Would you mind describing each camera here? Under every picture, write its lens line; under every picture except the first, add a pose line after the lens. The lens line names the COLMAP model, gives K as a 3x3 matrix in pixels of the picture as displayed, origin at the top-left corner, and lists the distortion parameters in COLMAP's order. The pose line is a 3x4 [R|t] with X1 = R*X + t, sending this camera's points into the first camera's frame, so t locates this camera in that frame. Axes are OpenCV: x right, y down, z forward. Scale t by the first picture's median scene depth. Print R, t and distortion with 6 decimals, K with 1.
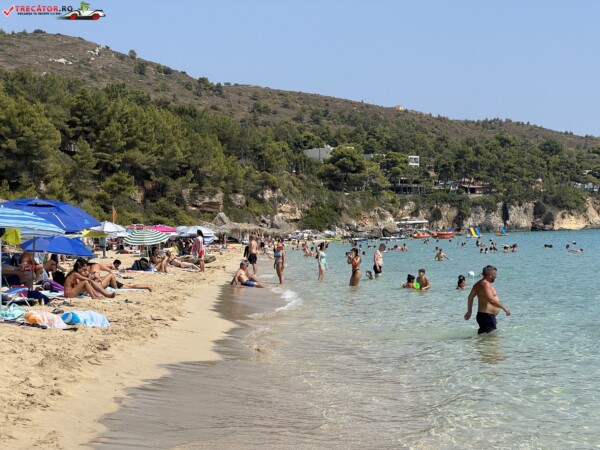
lens RADIAL K [[1346.0, 0, 300.0], [0, 1346.0, 225.2], [0, 0, 1]] dist [0.004327, 0.000000]
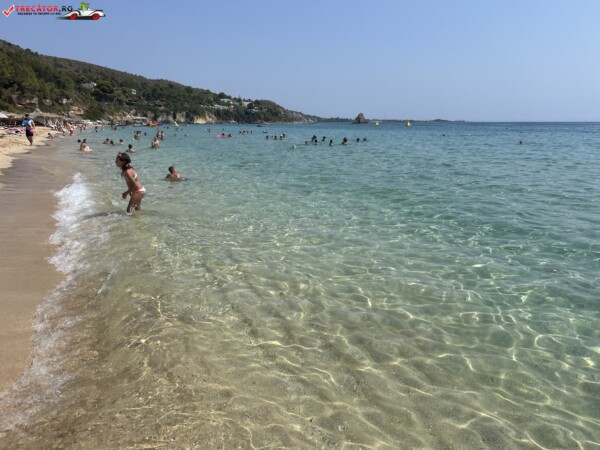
lens RADIAL K [[449.9, 0, 301.8], [0, 449.9, 223.5], [0, 0, 1]] dist [0.005343, -0.000857]
pose [[0.901252, -0.064801, 0.428422, -0.004229], [-0.030603, 0.976765, 0.212118, 0.001930], [-0.432213, -0.204282, 0.878328, 0.195408]]
